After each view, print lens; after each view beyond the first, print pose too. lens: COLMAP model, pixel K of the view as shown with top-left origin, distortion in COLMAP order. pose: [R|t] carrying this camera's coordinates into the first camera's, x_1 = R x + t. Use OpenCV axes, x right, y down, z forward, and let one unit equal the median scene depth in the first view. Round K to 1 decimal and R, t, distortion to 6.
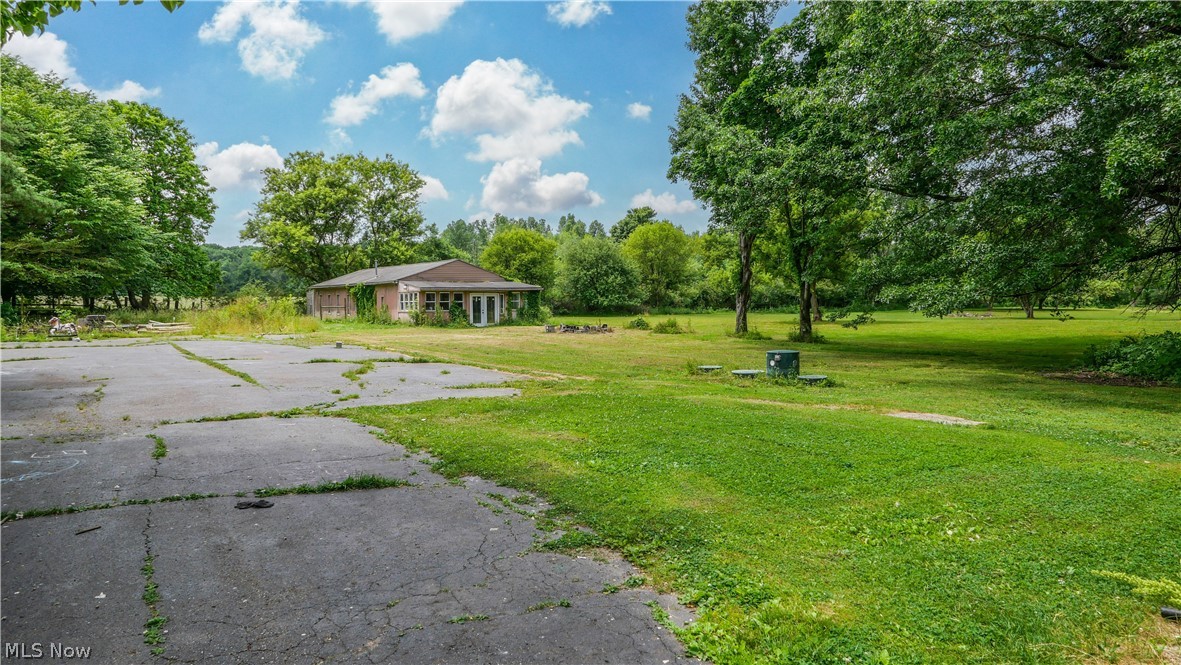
lens RADIAL K [[788.2, 0, 590.5], [0, 788.2, 332.5], [0, 0, 1]] dist [-0.019363, 0.002515]
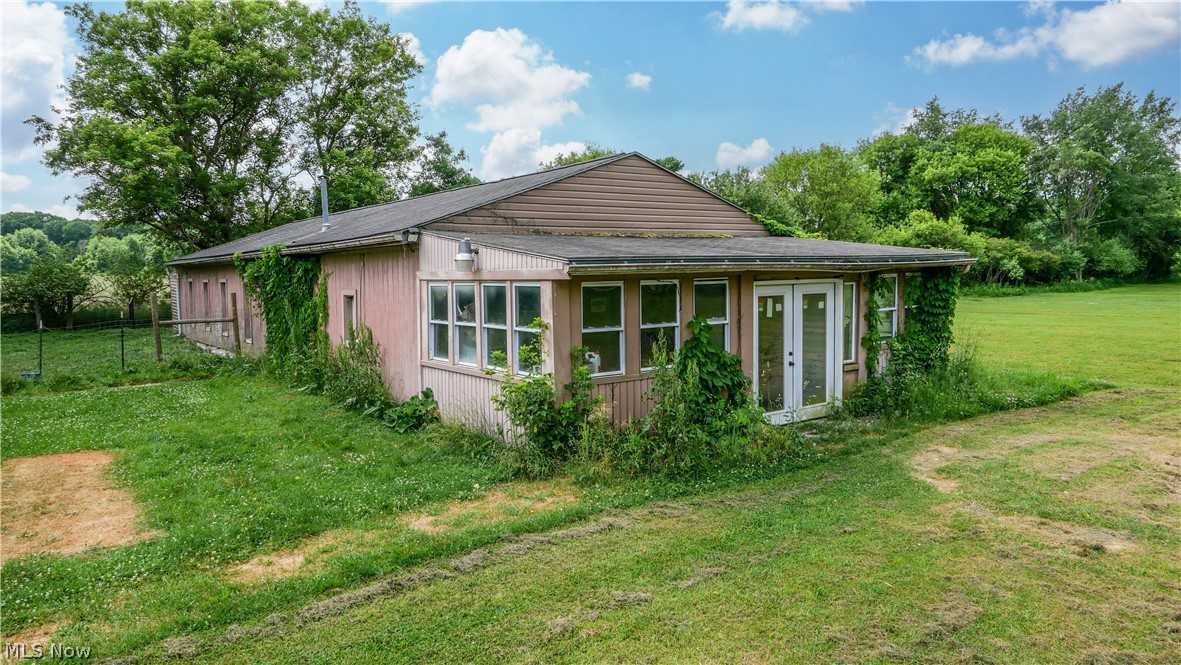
lens RADIAL K [[788.2, 0, 590.5], [0, 788.2, 332.5], [0, 0, 1]] dist [-0.019363, 0.002515]
pose [[0.998523, -0.013687, 0.052574, -0.190593], [0.011855, 0.999317, 0.035003, -0.039764], [-0.053017, -0.034328, 0.998003, 0.705936]]
